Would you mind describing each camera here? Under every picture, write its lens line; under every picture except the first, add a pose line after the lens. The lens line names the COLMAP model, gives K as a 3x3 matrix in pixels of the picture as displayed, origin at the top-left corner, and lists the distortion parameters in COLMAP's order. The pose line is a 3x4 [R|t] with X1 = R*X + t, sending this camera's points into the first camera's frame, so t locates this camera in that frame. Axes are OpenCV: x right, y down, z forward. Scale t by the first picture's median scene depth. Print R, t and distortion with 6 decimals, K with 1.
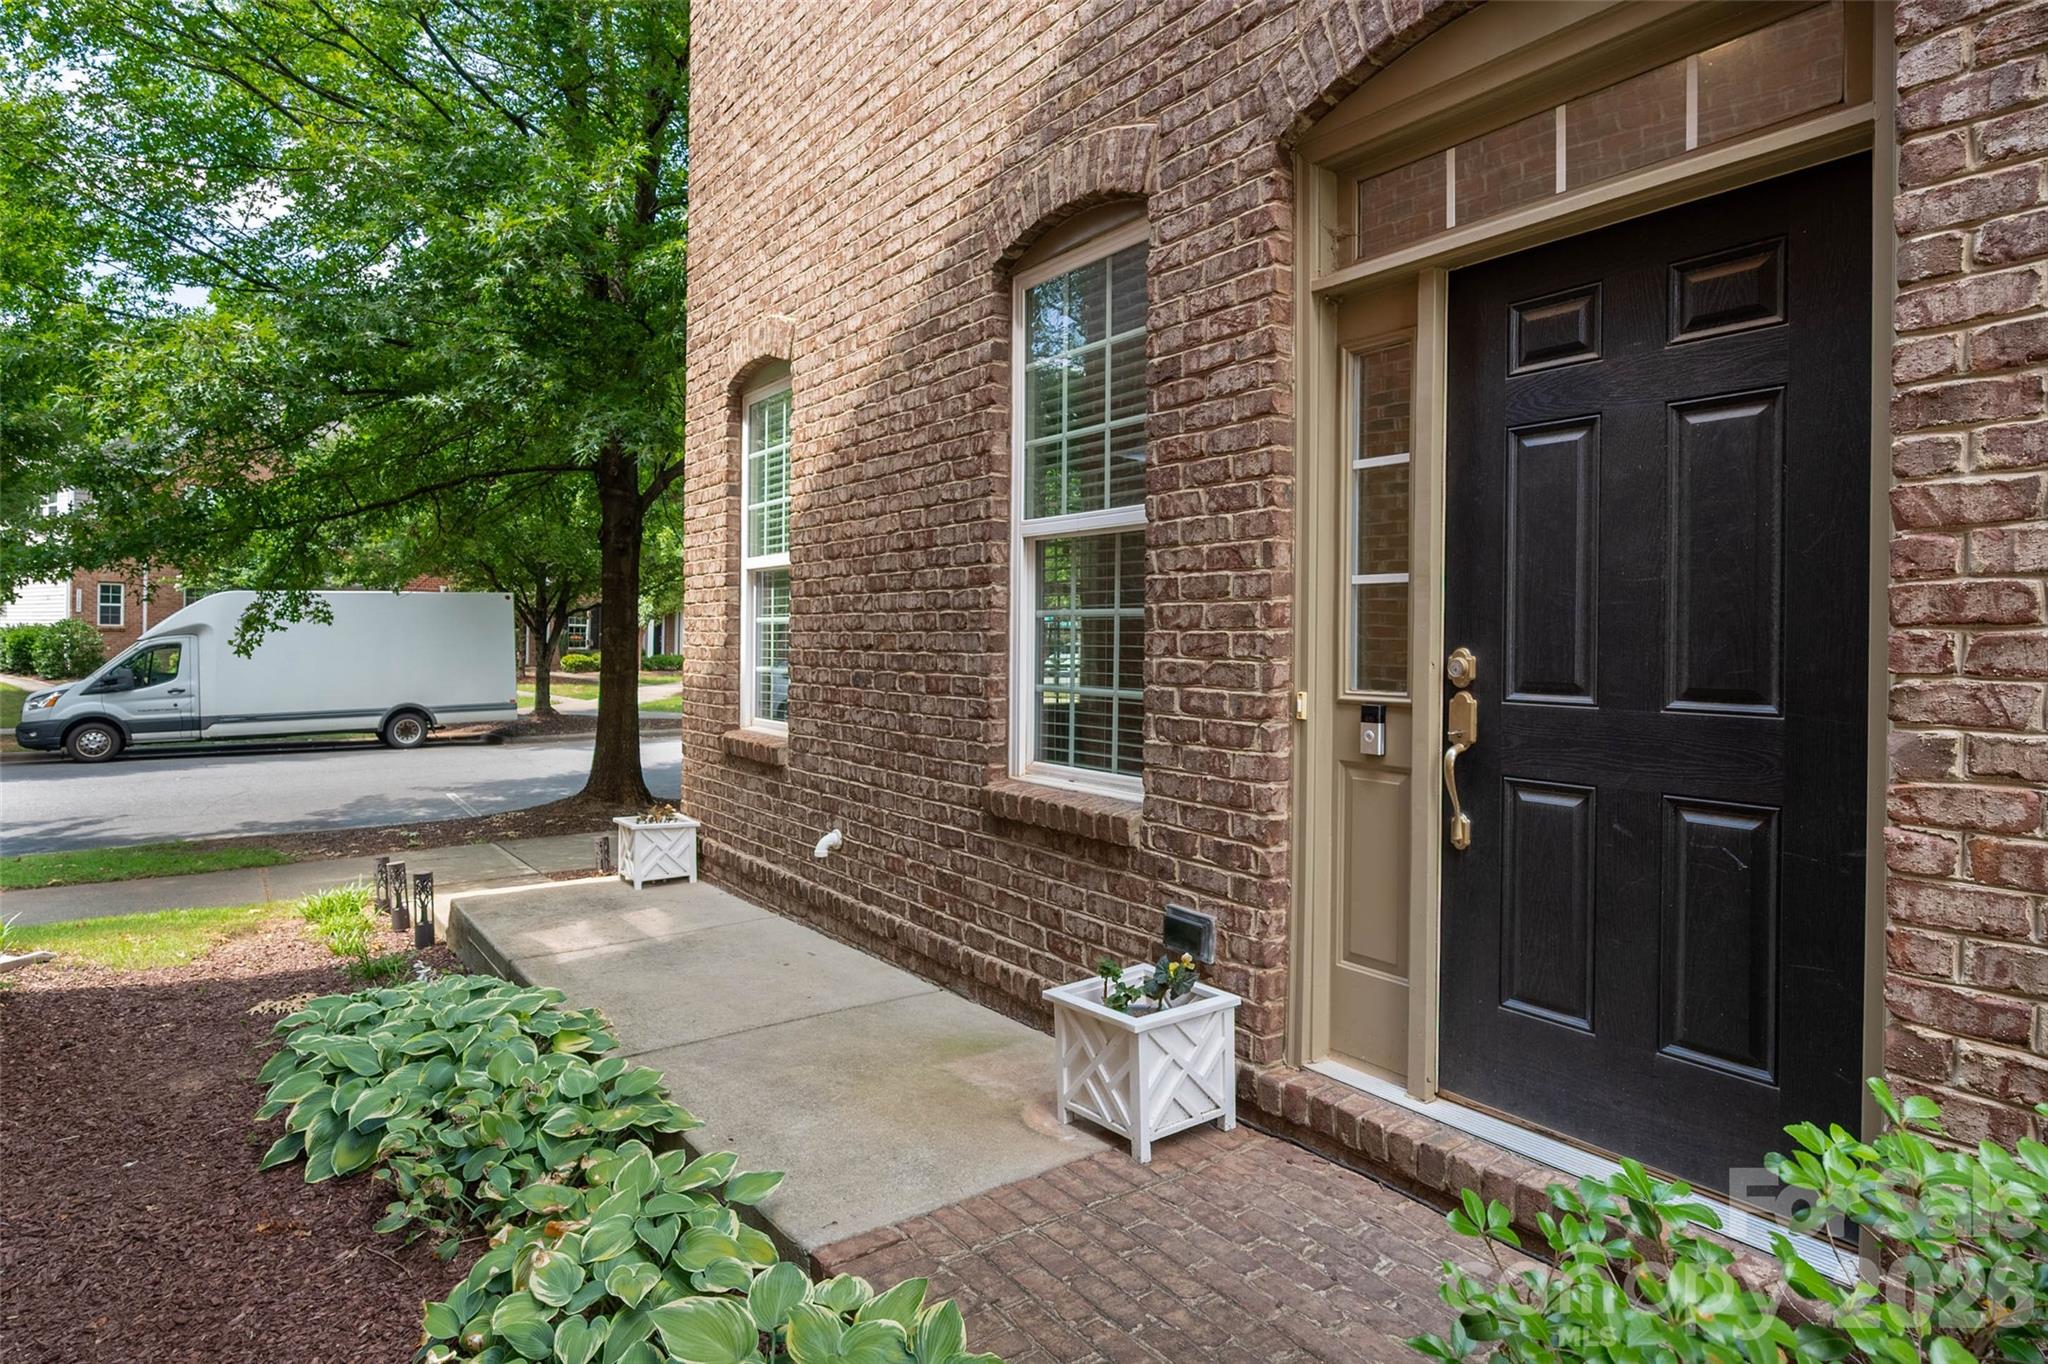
lens RADIAL K [[1038.3, 0, 1030.1], [0, 1038.3, 677.9], [0, 0, 1]] dist [-0.000446, -0.000105]
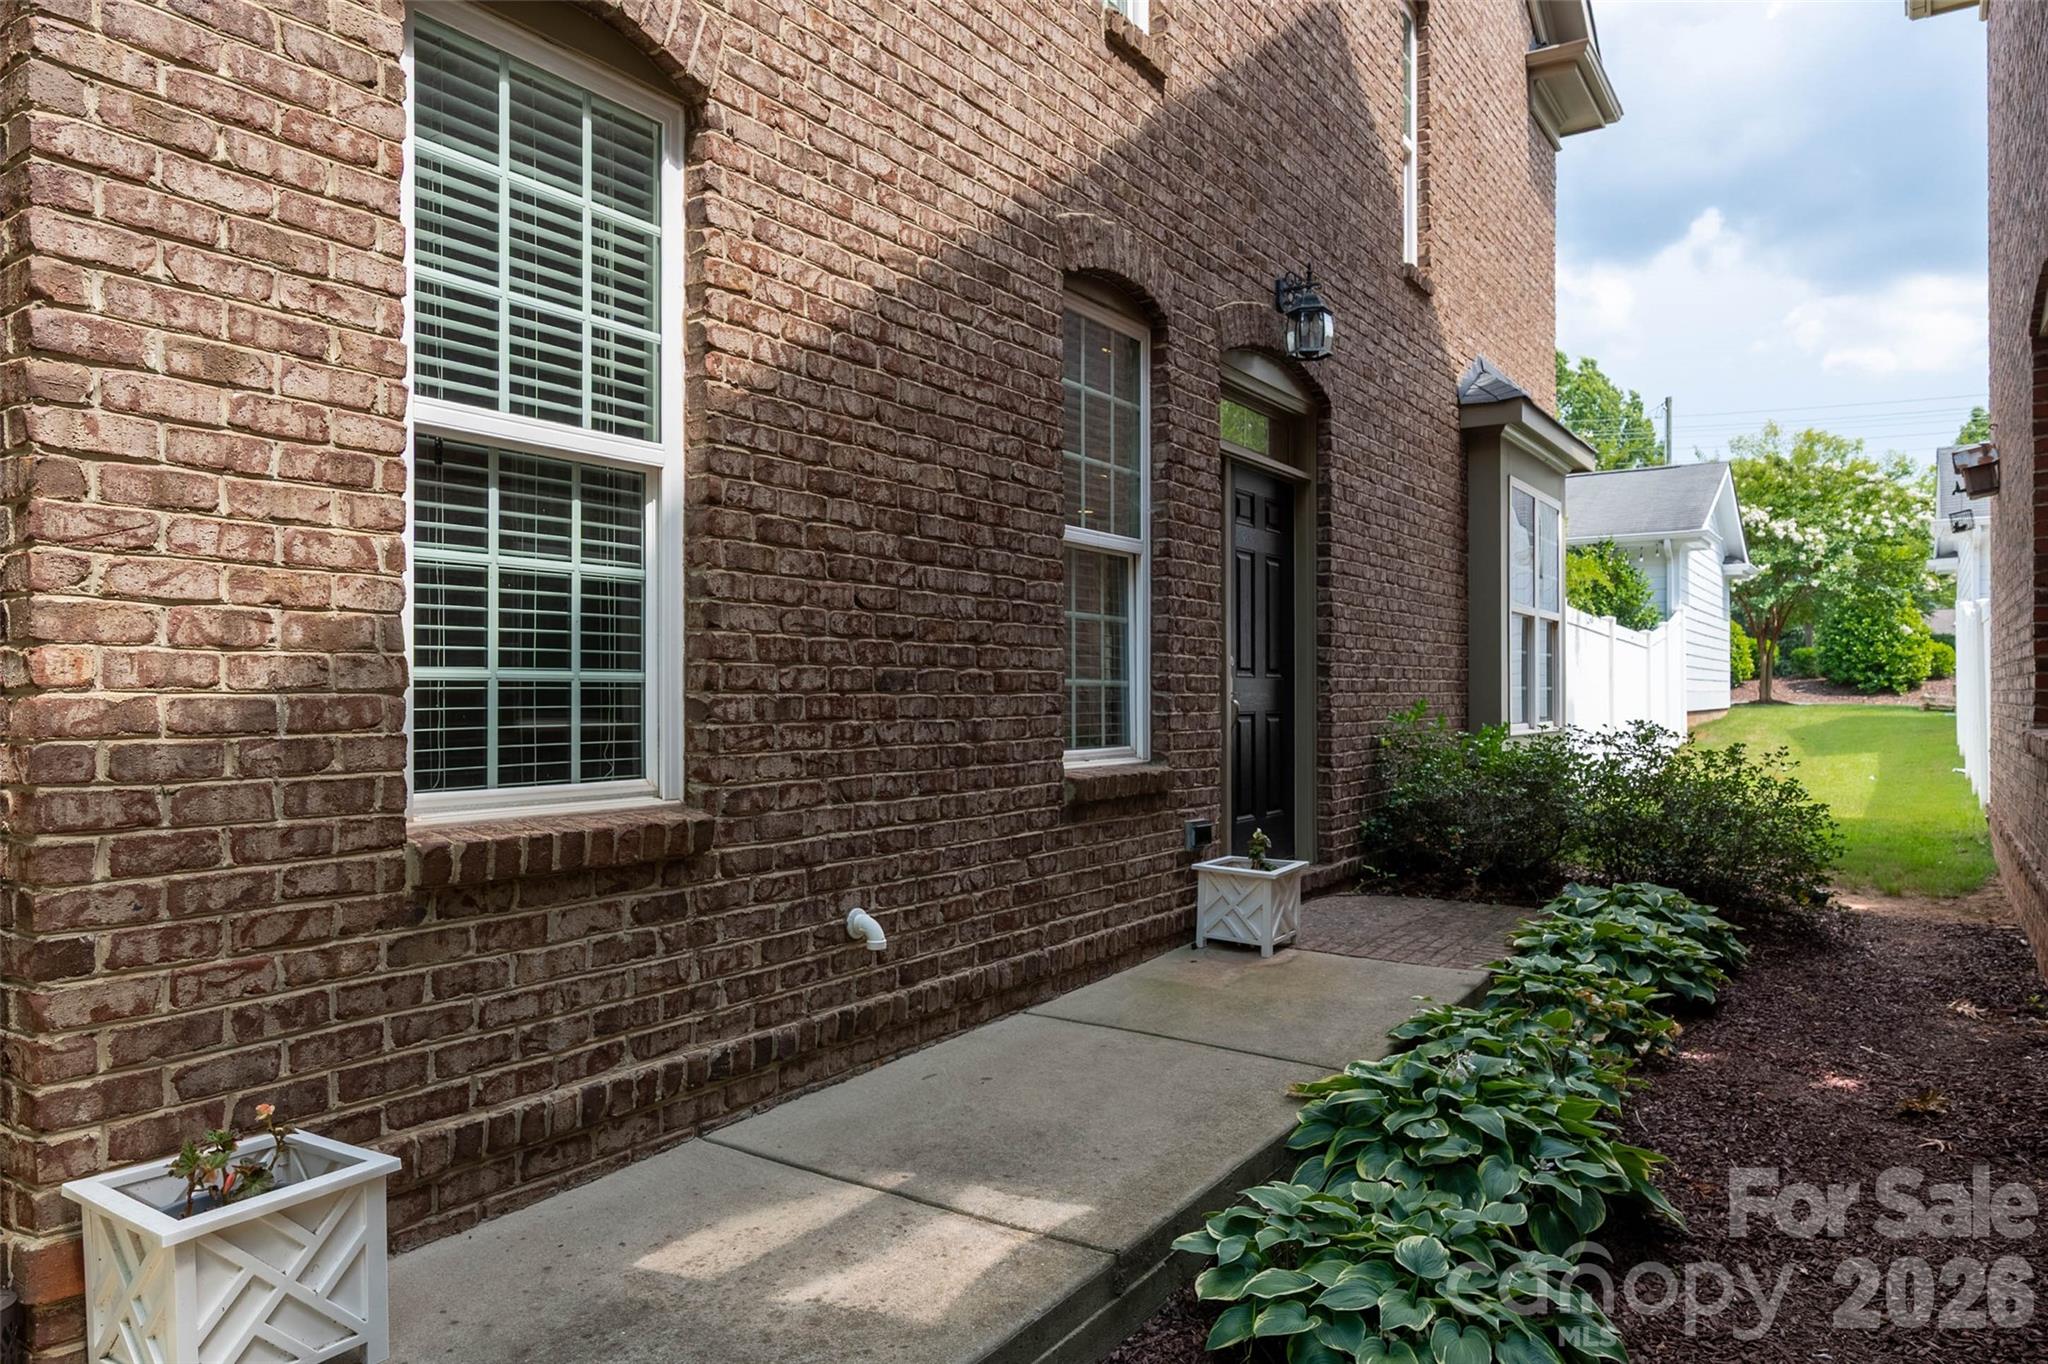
lens RADIAL K [[1336.0, 0, 1027.9], [0, 1336.0, 671.9], [0, 0, 1]] dist [-0.002213, 0.000011]
pose [[-0.307832, -0.019603, 0.951239, -1.161081], [0.003458, 0.999758, 0.021722, -0.026421], [-0.951435, 0.009976, -0.307689, 1.304856]]
